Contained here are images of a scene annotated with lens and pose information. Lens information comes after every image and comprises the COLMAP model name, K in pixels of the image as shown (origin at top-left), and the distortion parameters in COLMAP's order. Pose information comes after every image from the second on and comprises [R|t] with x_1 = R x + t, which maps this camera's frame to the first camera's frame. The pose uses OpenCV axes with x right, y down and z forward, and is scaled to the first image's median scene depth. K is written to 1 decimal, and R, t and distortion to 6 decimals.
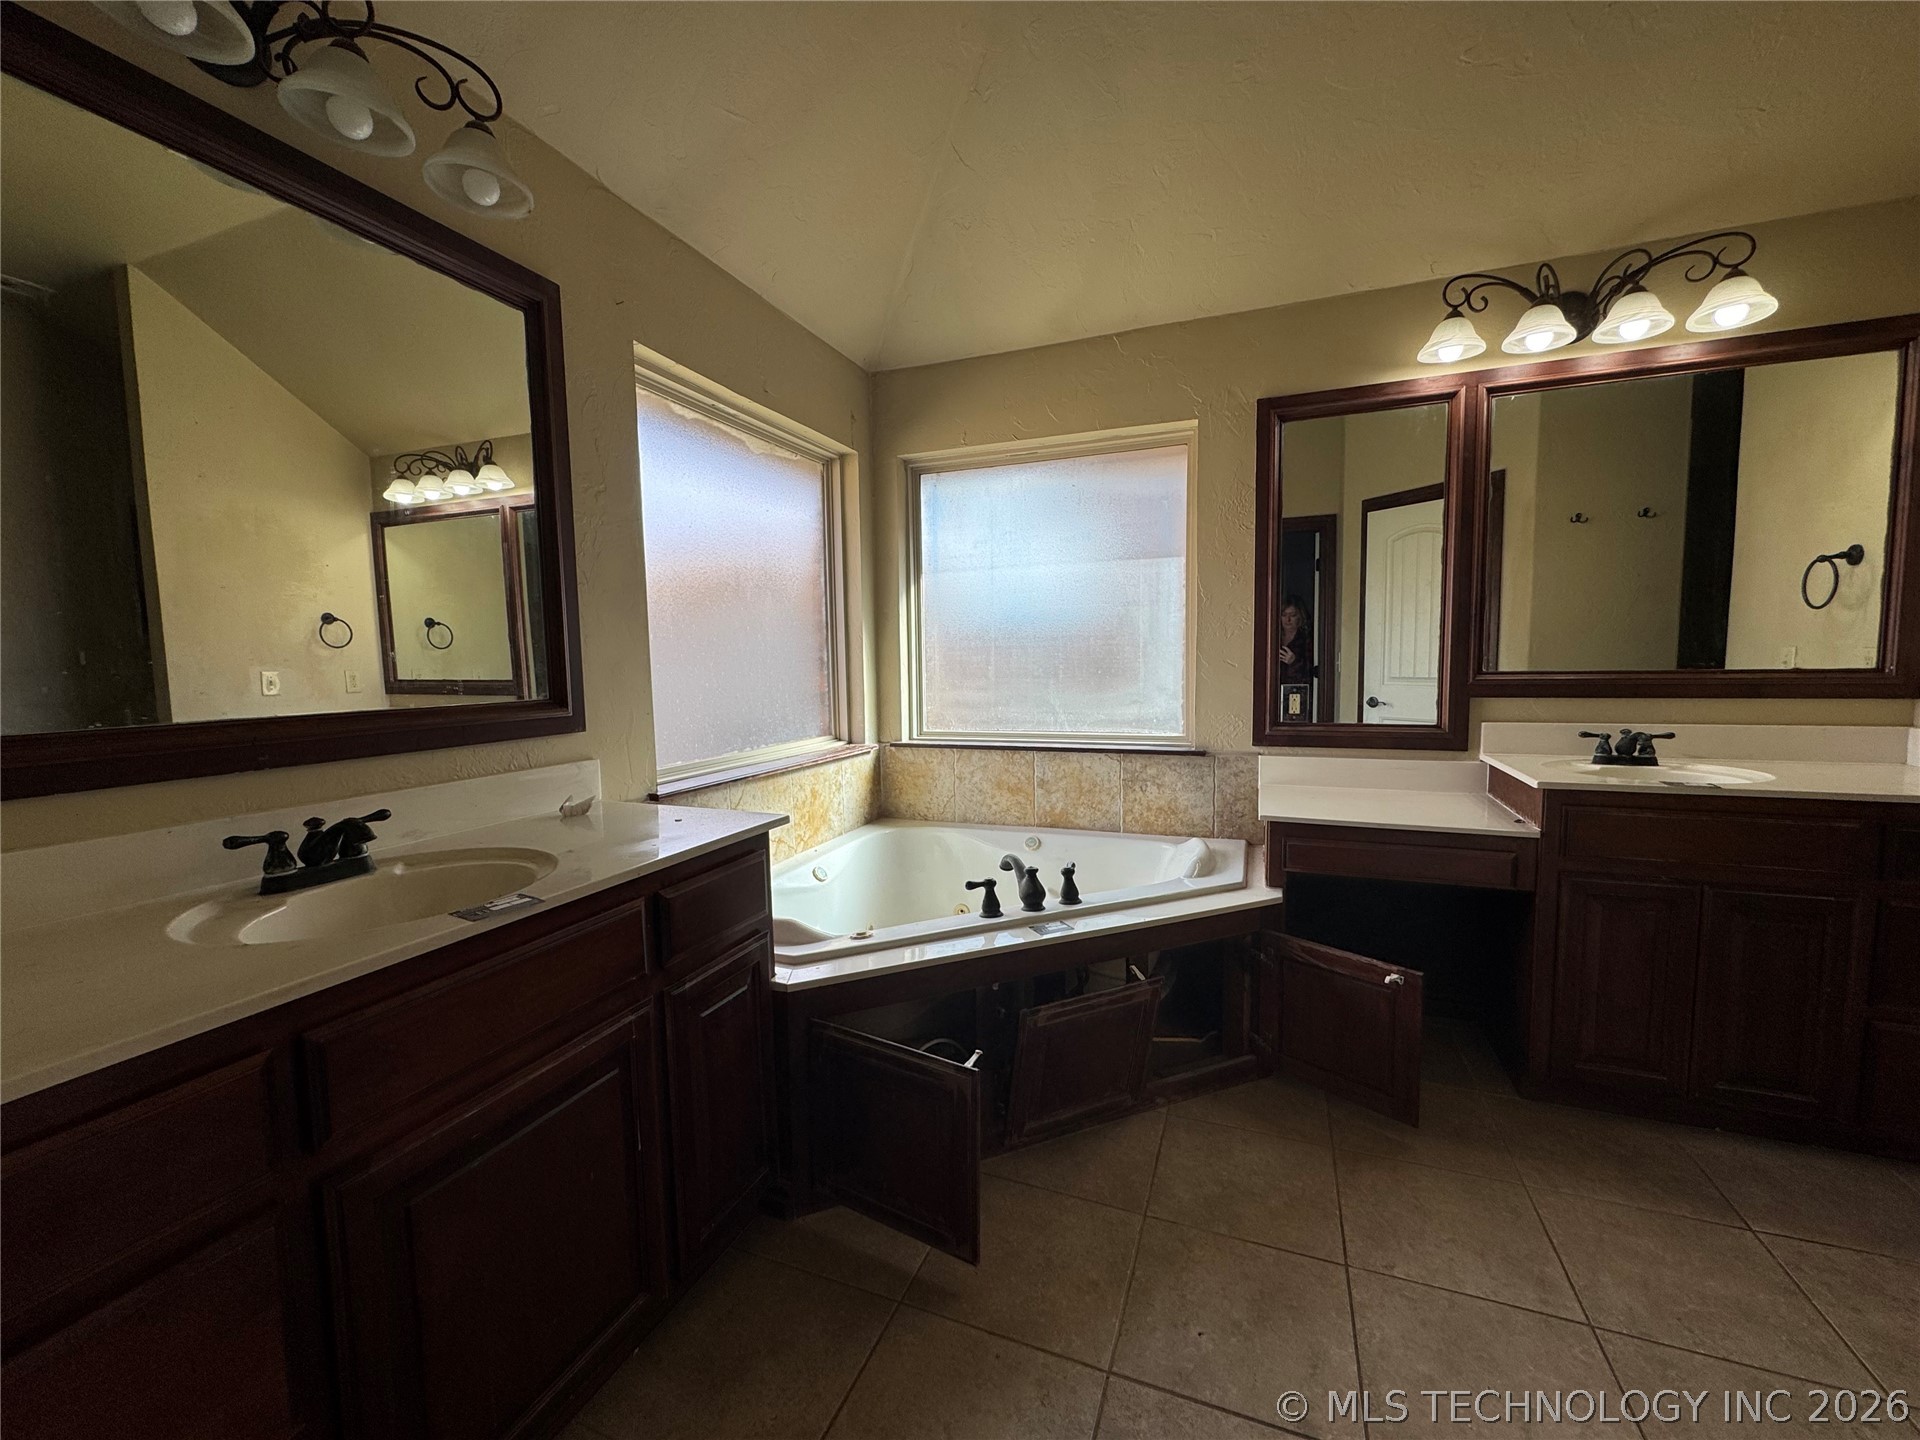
lens RADIAL K [[766.3, 0, 959.2], [0, 766.3, 720.9], [0, 0, 1]] dist [-0.004349, 0.000603]
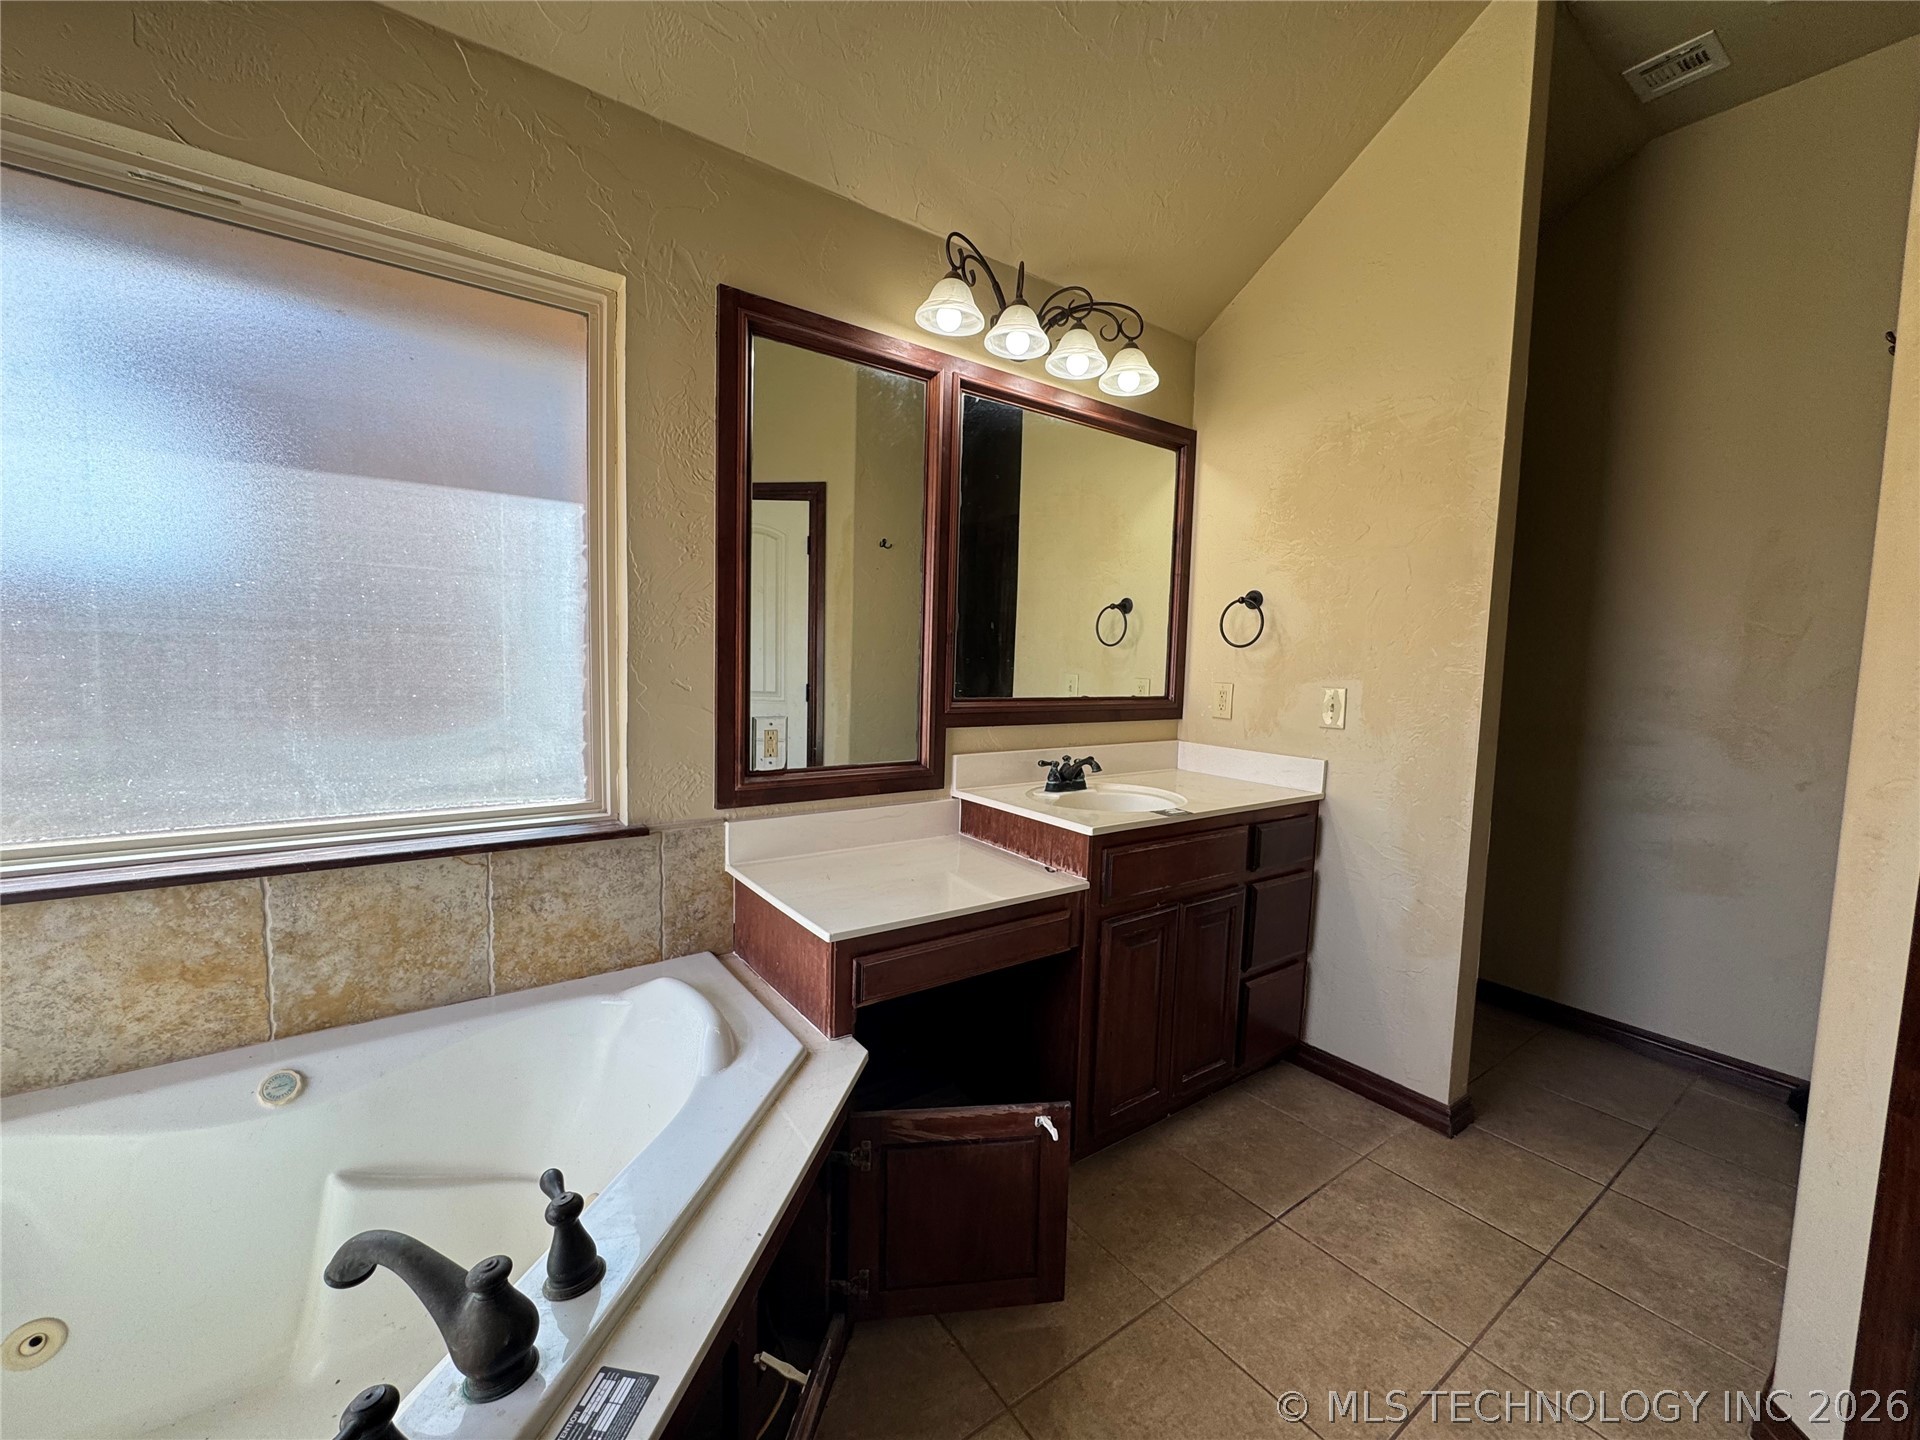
lens RADIAL K [[766.3, 0, 959.2], [0, 766.3, 720.9], [0, 0, 1]] dist [-0.004349, 0.000603]
pose [[0.535920, -0.036359, 0.843486, -0.062679], [0.032358, 0.999223, 0.022513, -0.051872], [-0.843649, 0.015229, 0.536680, 0.458073]]
